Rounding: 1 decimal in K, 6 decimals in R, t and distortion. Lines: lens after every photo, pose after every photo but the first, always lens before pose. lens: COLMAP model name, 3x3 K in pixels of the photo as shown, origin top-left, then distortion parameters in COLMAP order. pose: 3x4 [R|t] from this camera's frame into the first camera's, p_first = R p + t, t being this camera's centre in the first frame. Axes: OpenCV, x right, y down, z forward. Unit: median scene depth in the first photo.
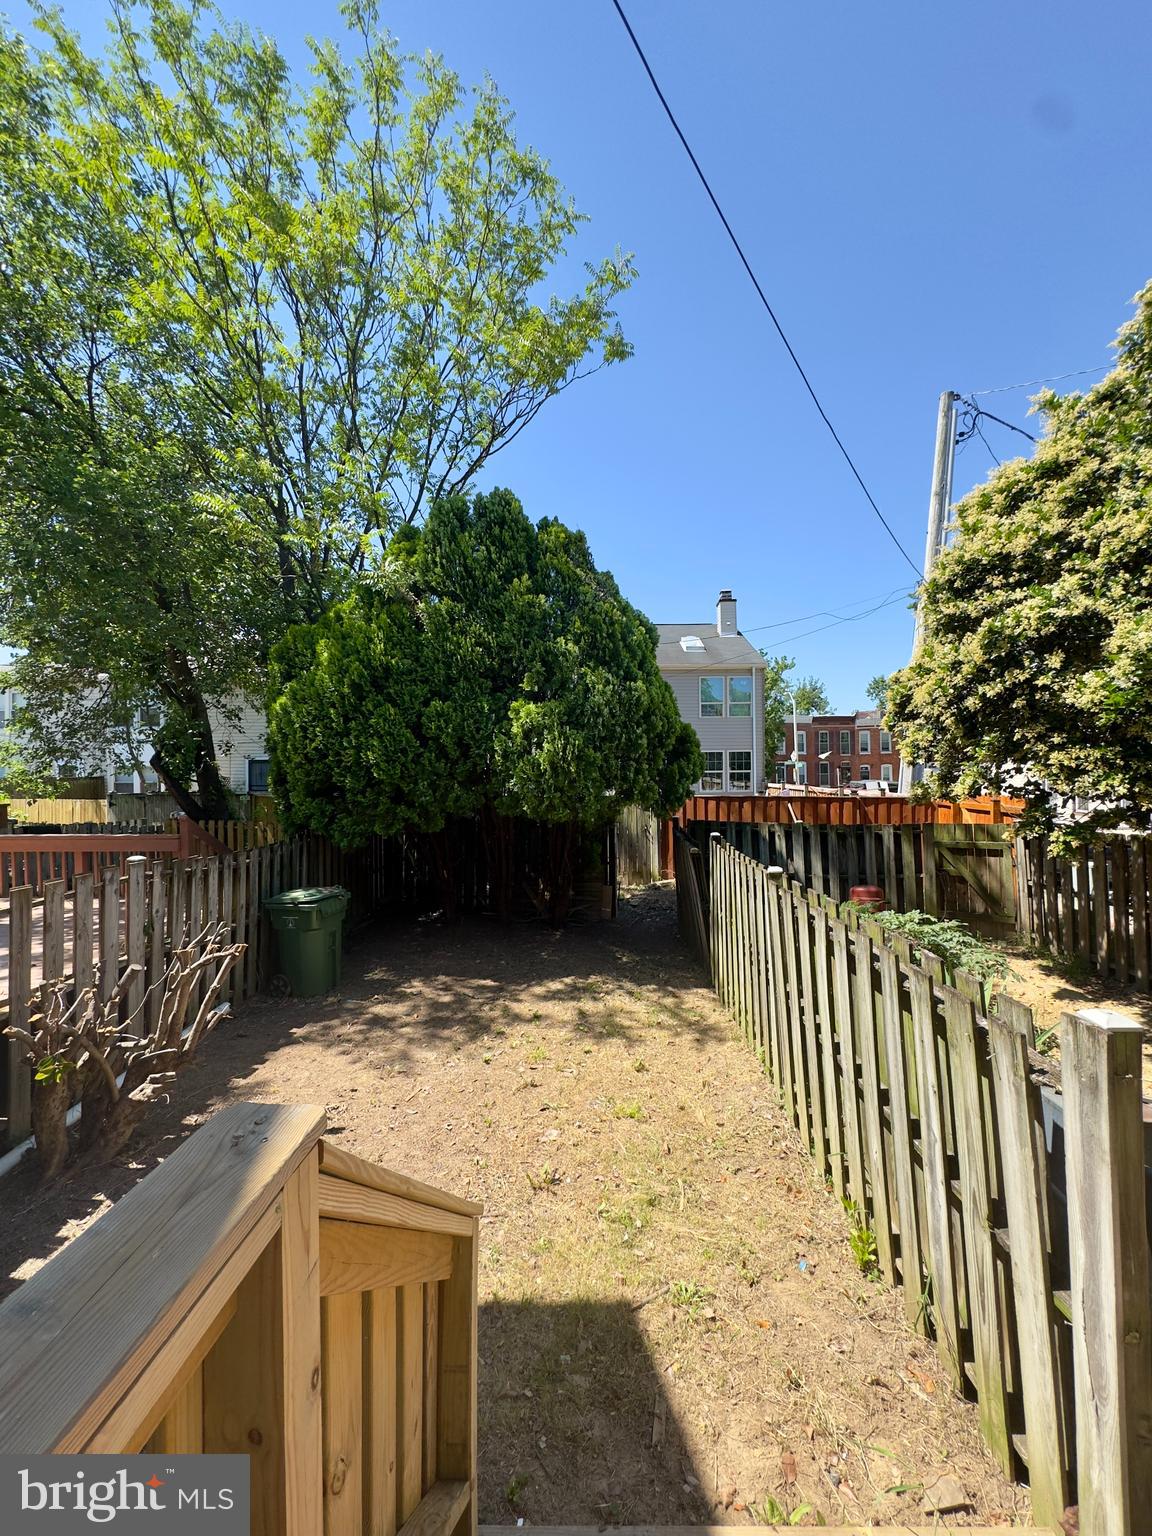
lens RADIAL K [[613.8, 0, 576.4], [0, 613.8, 773.6], [0, 0, 1]] dist [-0.000359, 0.000109]
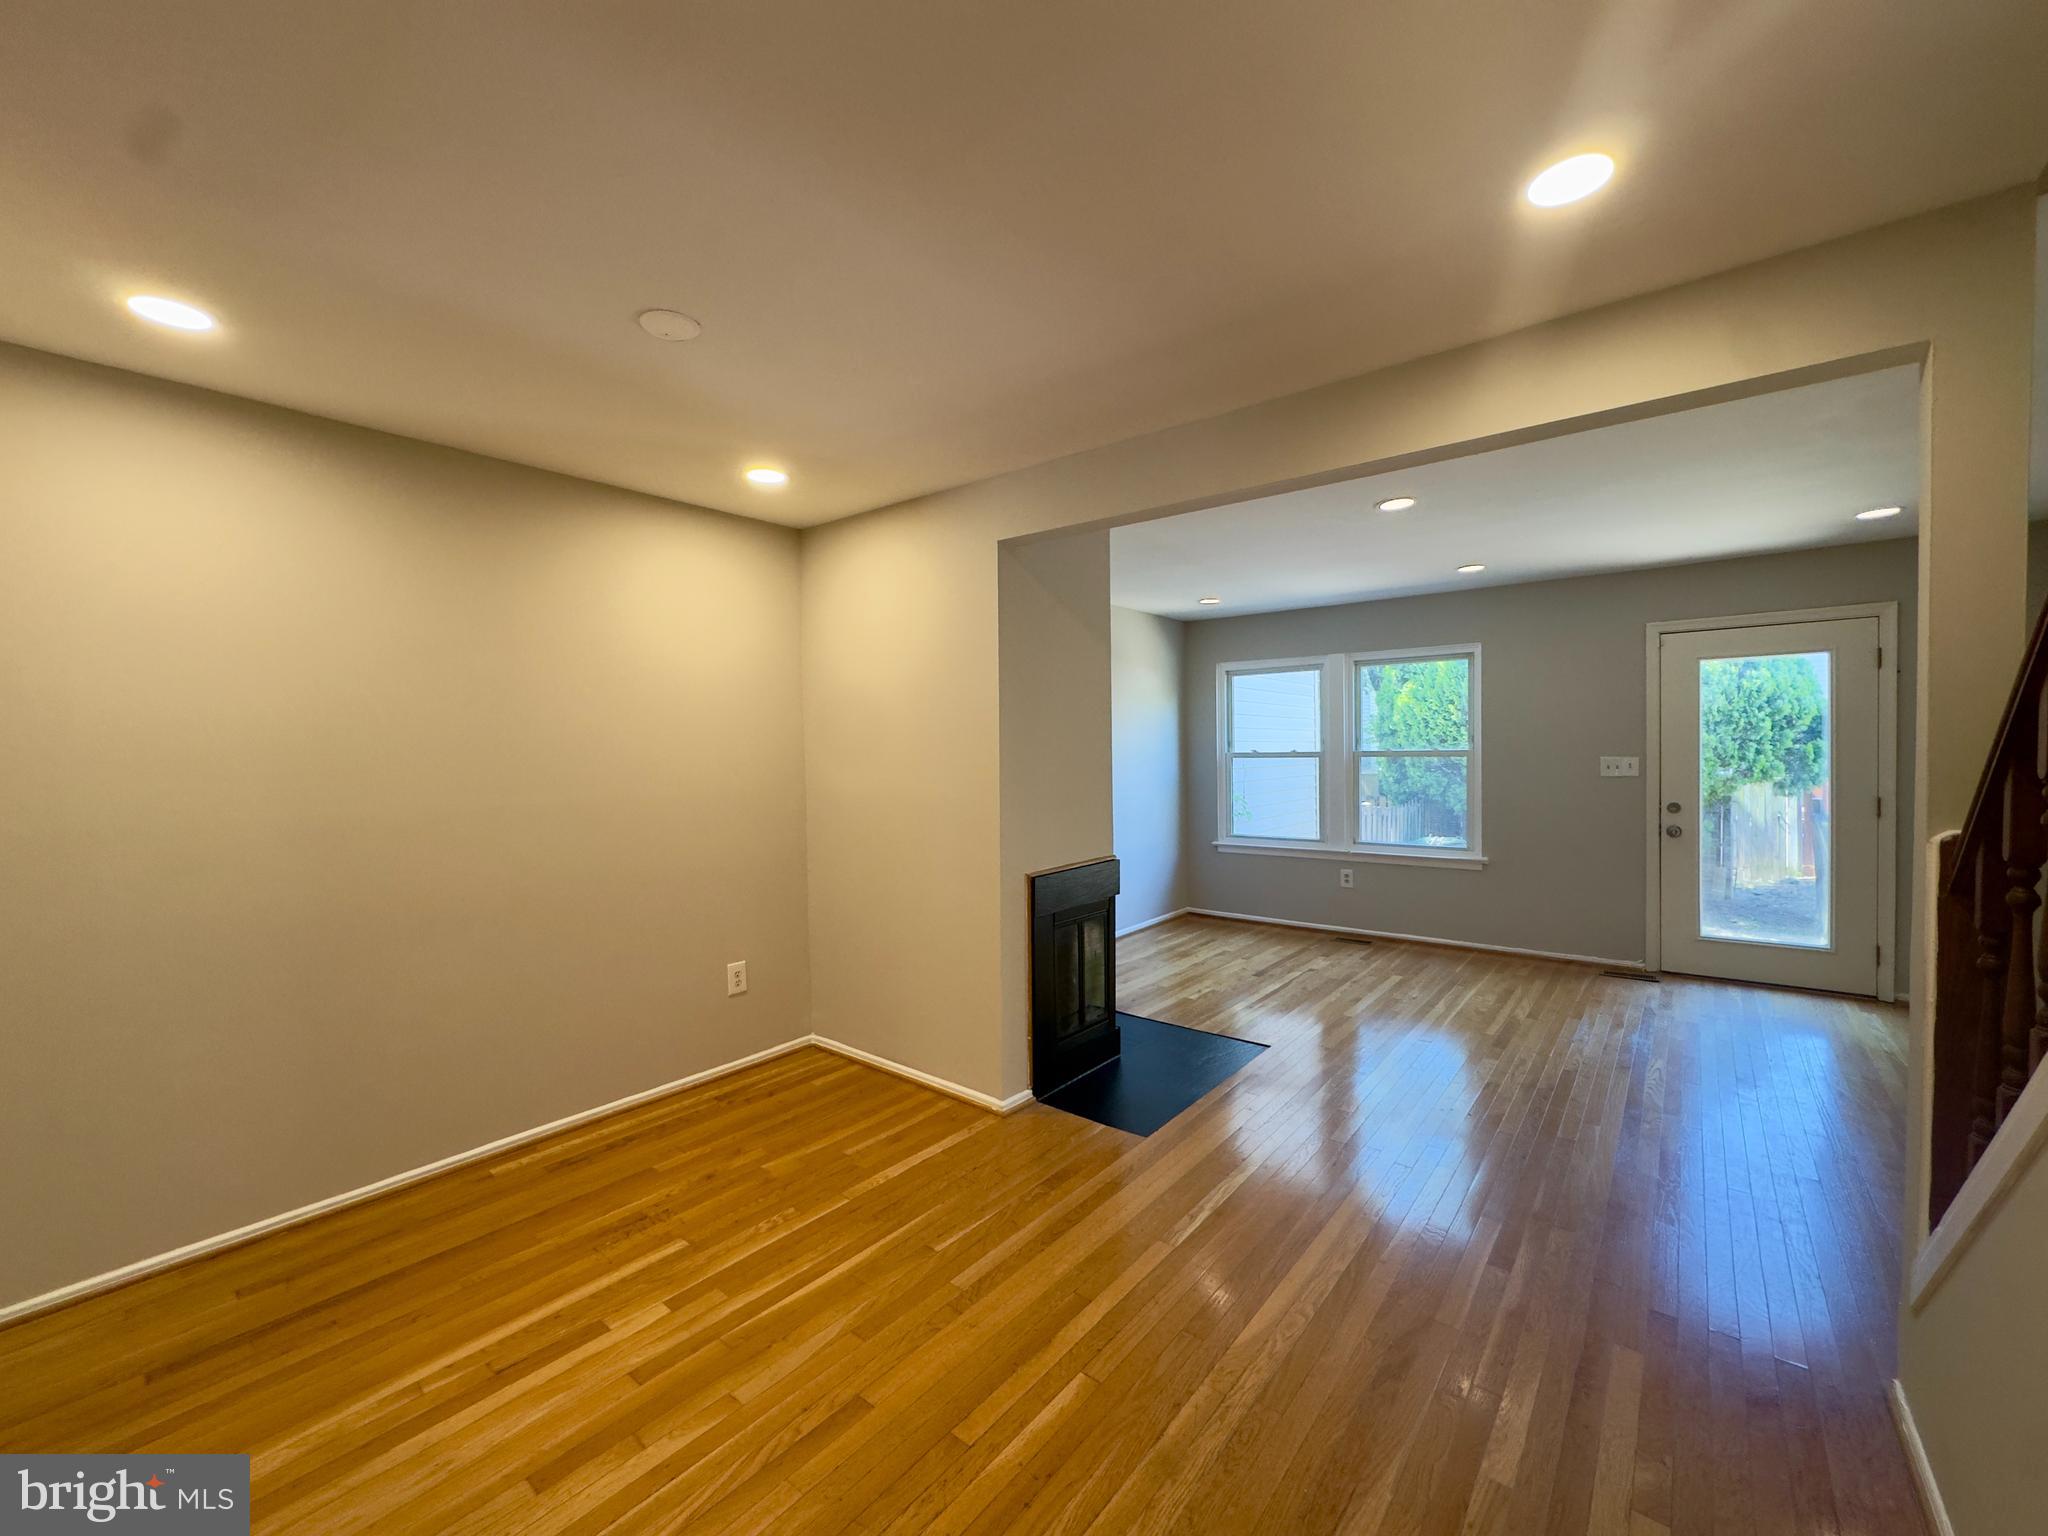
lens RADIAL K [[818.3, 0, 1019.7], [0, 818.3, 766.0], [0, 0, 1]] dist [-0.000359, 0.000109]
pose [[0.792654, 0.008444, -0.609614, -0.056031], [0.008998, 0.999633, 0.025547, -0.027241], [0.609606, -0.025735, 0.792287, -0.970999]]
